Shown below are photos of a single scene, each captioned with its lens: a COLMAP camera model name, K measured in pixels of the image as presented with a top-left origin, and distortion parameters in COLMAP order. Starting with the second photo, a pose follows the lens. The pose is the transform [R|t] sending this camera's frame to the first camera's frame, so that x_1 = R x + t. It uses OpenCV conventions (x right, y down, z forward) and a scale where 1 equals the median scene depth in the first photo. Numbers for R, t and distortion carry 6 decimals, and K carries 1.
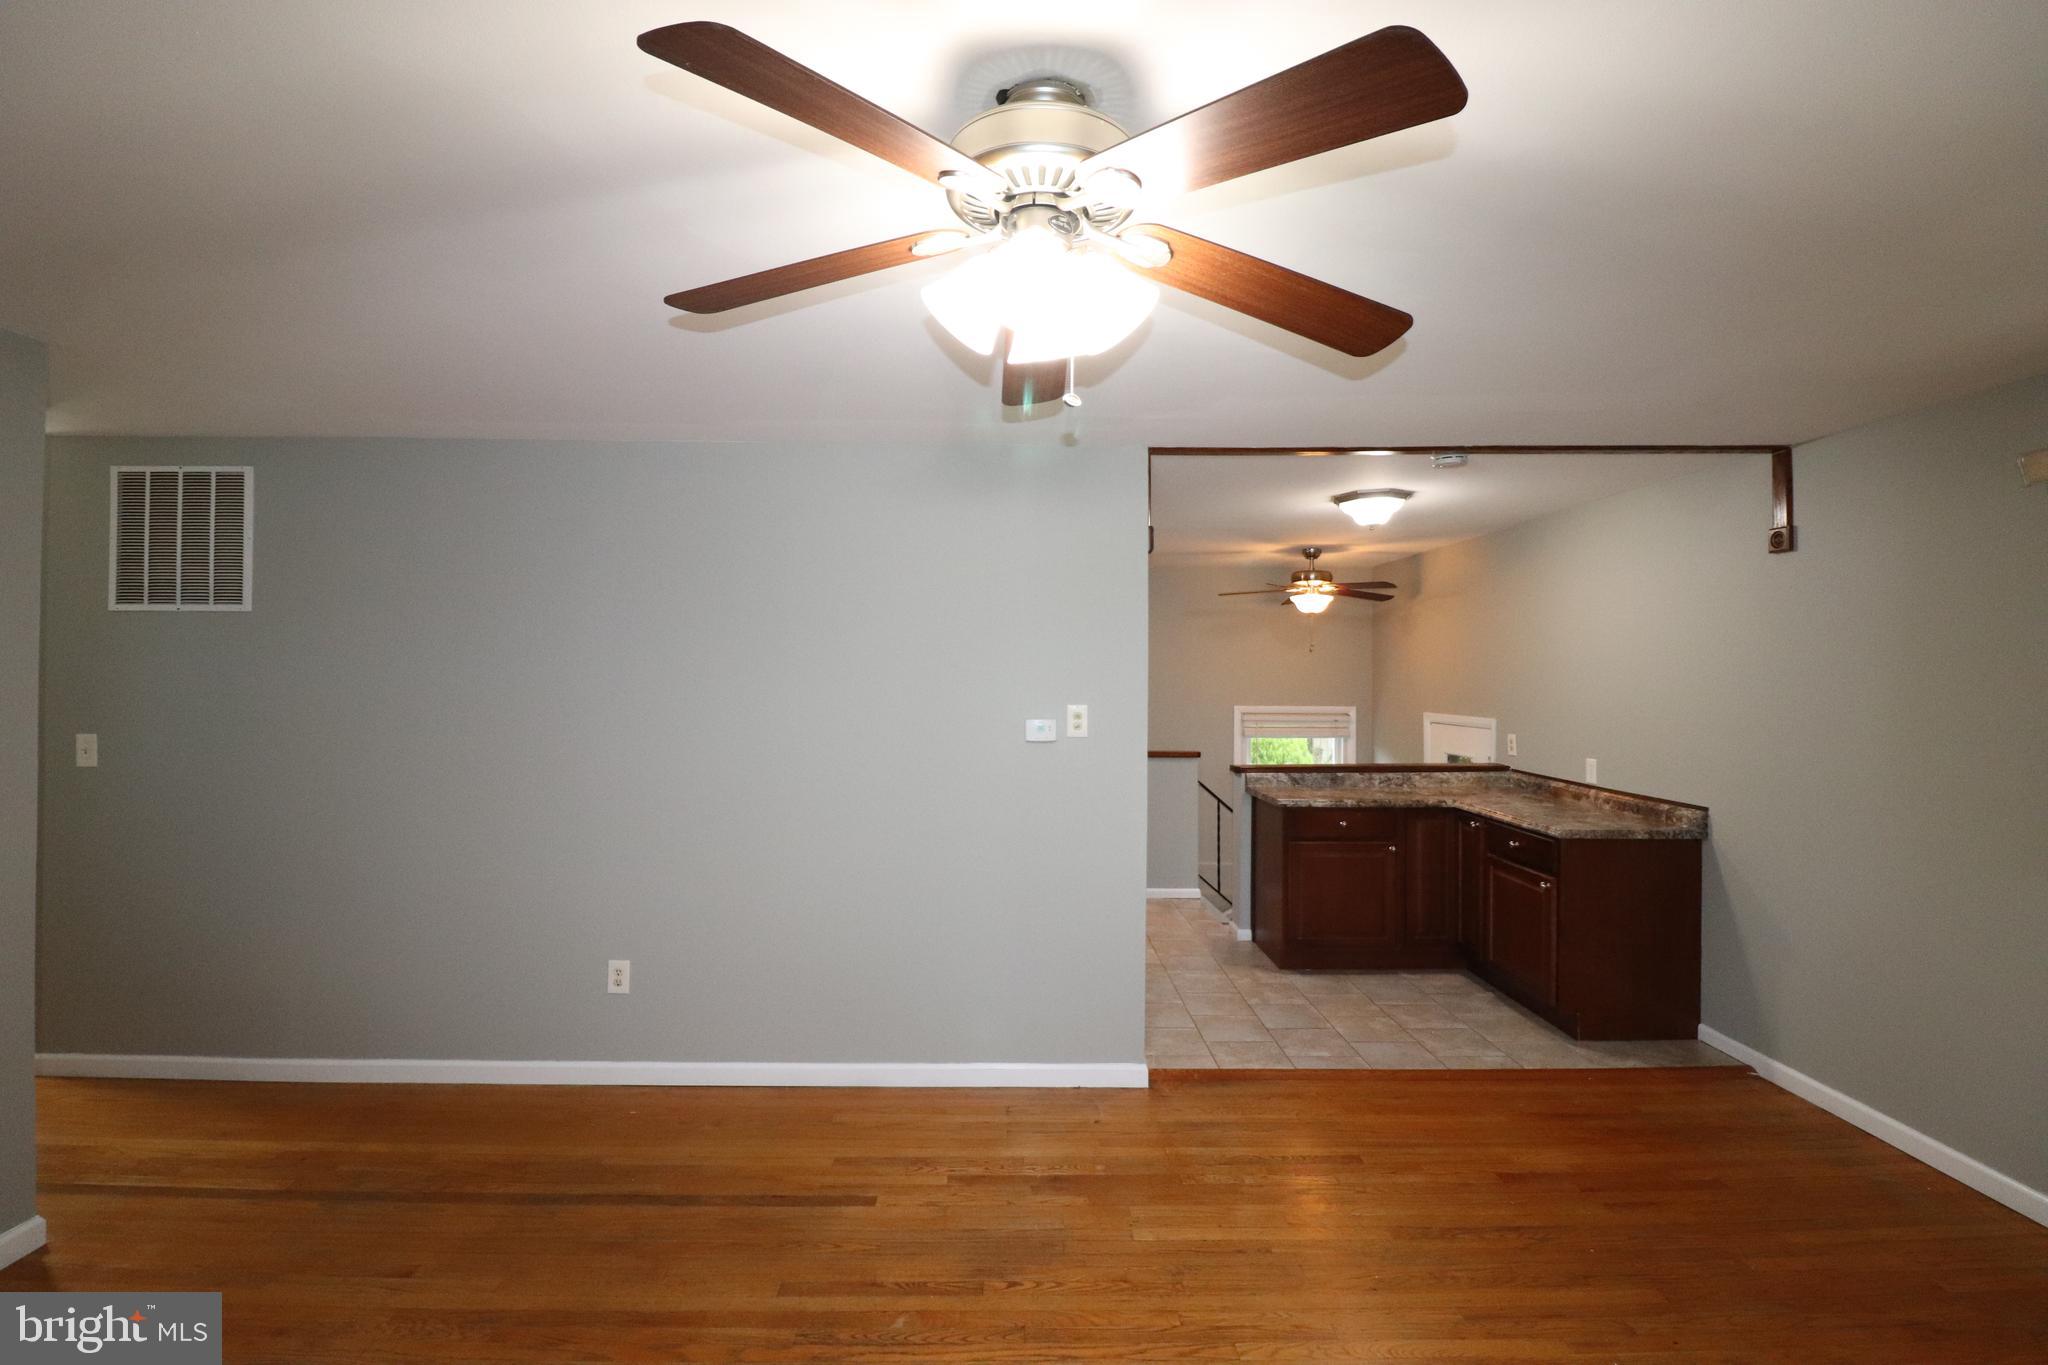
lens RADIAL K [[945.7, 0, 1014.8], [0, 945.7, 666.6], [0, 0, 1]] dist [-0.001251, -0.012505]
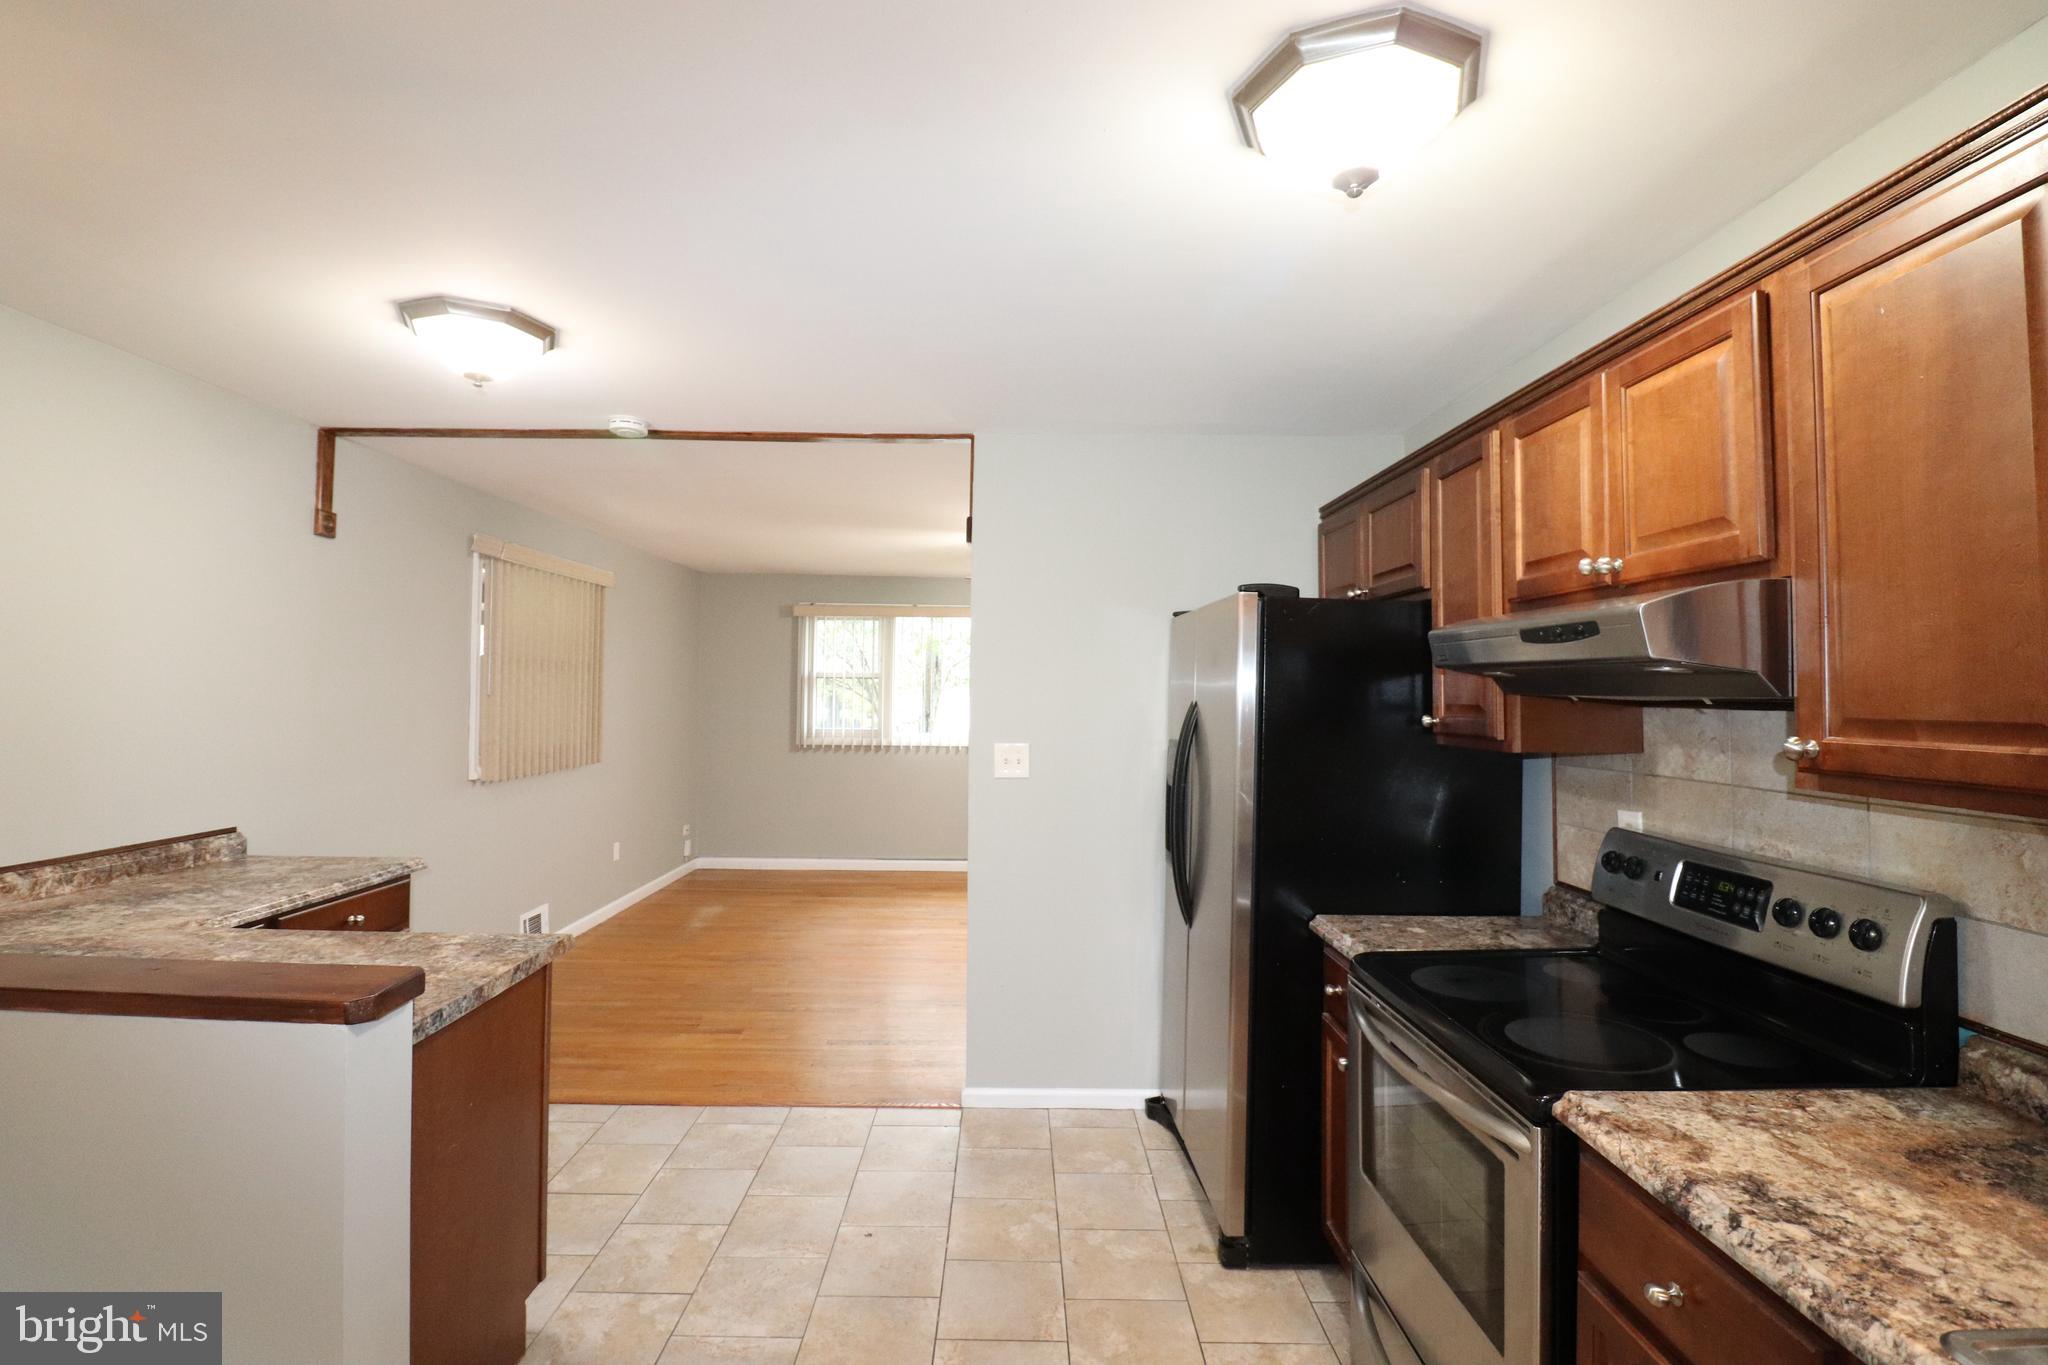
lens RADIAL K [[945.7, 0, 1021.3], [0, 945.7, 664.0], [0, 0, 1]] dist [-0.001251, -0.012505]
pose [[-0.999841, -0.016676, 0.006380, 0.076235], [-0.016891, 0.999236, -0.035245, 0.030202], [-0.005787, -0.035347, -0.999358, 1.788867]]
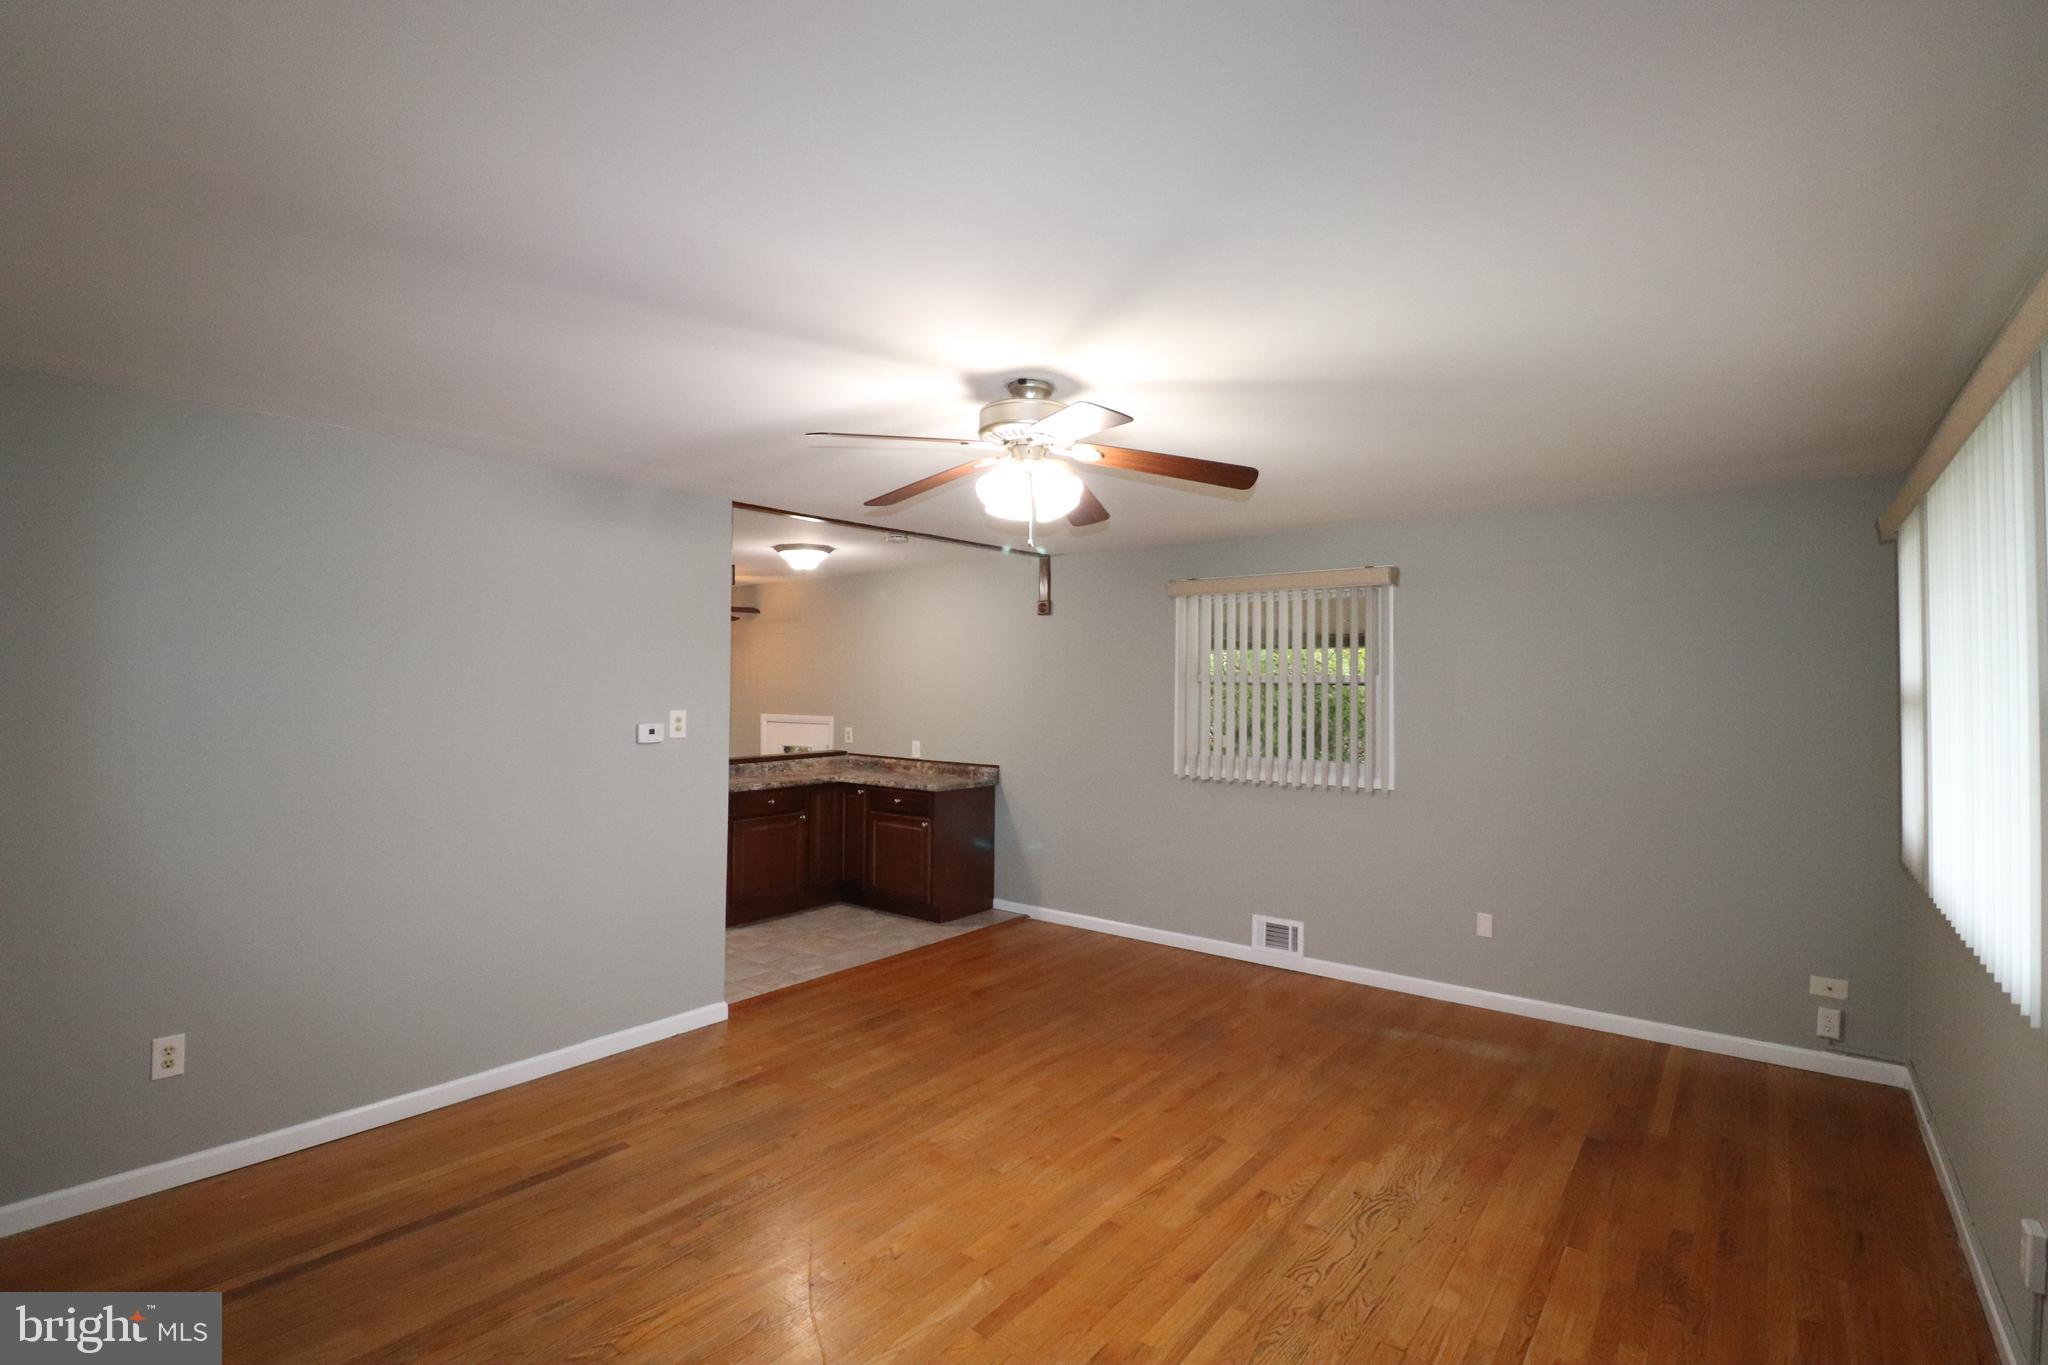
lens RADIAL K [[945.7, 0, 1019.1], [0, 945.7, 670.9], [0, 0, 1]] dist [-0.001251, -0.012505]
pose [[0.627789, 0.012300, 0.778286, -0.529438], [-0.011770, 0.999911, -0.006309, -0.005809], [-0.778295, -0.005199, 0.627878, -0.063364]]
